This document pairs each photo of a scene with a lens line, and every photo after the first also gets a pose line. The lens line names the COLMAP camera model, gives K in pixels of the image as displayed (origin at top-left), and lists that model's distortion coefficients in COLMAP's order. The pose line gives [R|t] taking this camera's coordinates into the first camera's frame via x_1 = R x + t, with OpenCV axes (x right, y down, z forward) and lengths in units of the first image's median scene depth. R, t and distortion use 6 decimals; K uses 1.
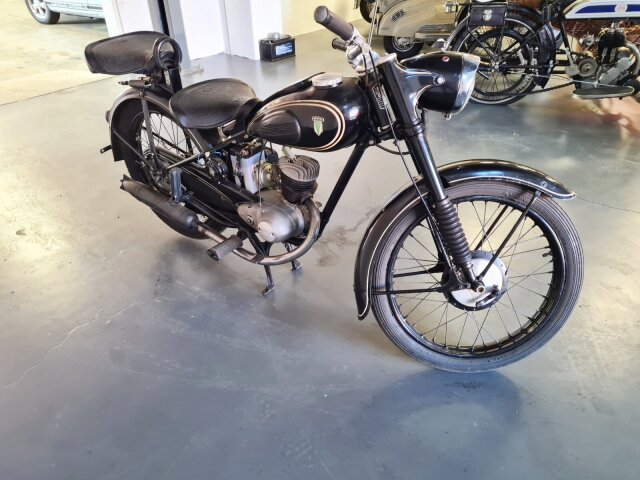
lens RADIAL K [[487.9, 0, 320.4], [0, 487.9, 240.0], [0, 0, 1]] dist [0.029628, 0.013002]
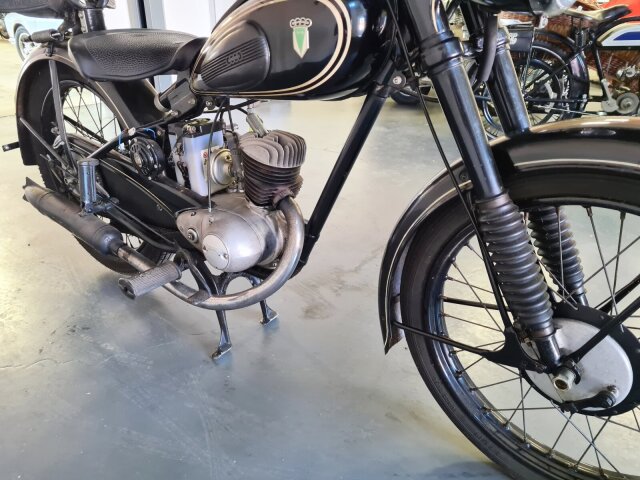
lens RADIAL K [[487.9, 0, 322.4], [0, 487.9, 240.6], [0, 0, 1]] dist [0.029628, 0.013002]
pose [[0.999564, 0.028569, 0.007512, 0.015670], [-0.027257, 0.990011, -0.138328, 0.044231], [-0.011389, 0.138063, 0.990358, 0.353970]]
